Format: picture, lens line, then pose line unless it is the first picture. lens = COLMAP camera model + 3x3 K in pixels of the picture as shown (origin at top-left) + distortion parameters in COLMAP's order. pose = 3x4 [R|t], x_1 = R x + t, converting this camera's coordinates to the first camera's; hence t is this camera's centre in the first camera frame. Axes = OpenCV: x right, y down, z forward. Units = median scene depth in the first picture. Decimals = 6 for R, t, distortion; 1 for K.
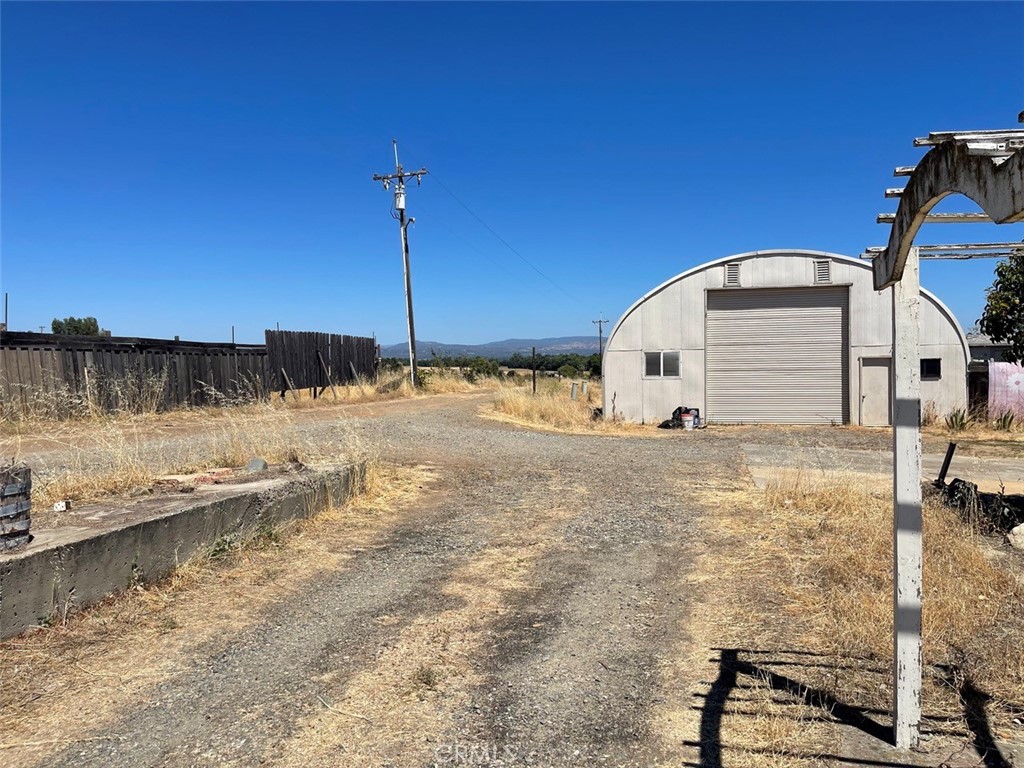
lens RADIAL K [[777.0, 0, 512.0], [0, 777.0, 384.0], [0, 0, 1]] dist [0.088684, -0.121527]
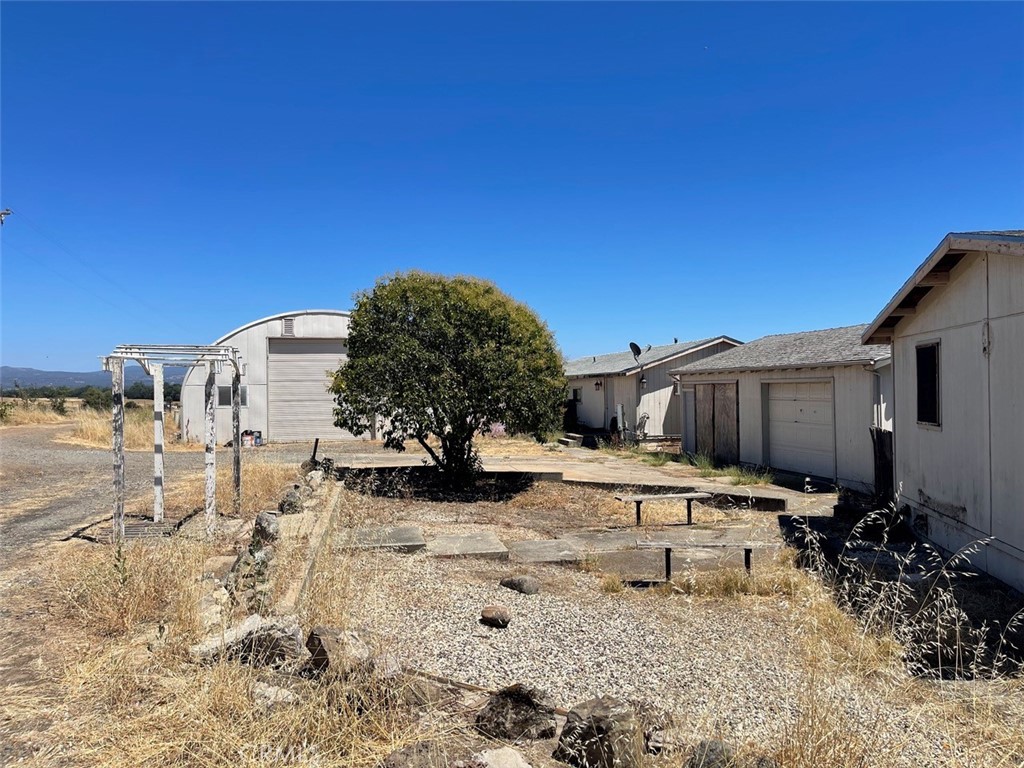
lens RADIAL K [[777.0, 0, 512.0], [0, 777.0, 384.0], [0, 0, 1]] dist [0.088684, -0.121527]
pose [[0.901065, 0.003523, 0.433670, 0.054110], [0.013077, 0.999292, -0.035290, 0.005361], [-0.433487, 0.037469, 0.900380, -0.325042]]
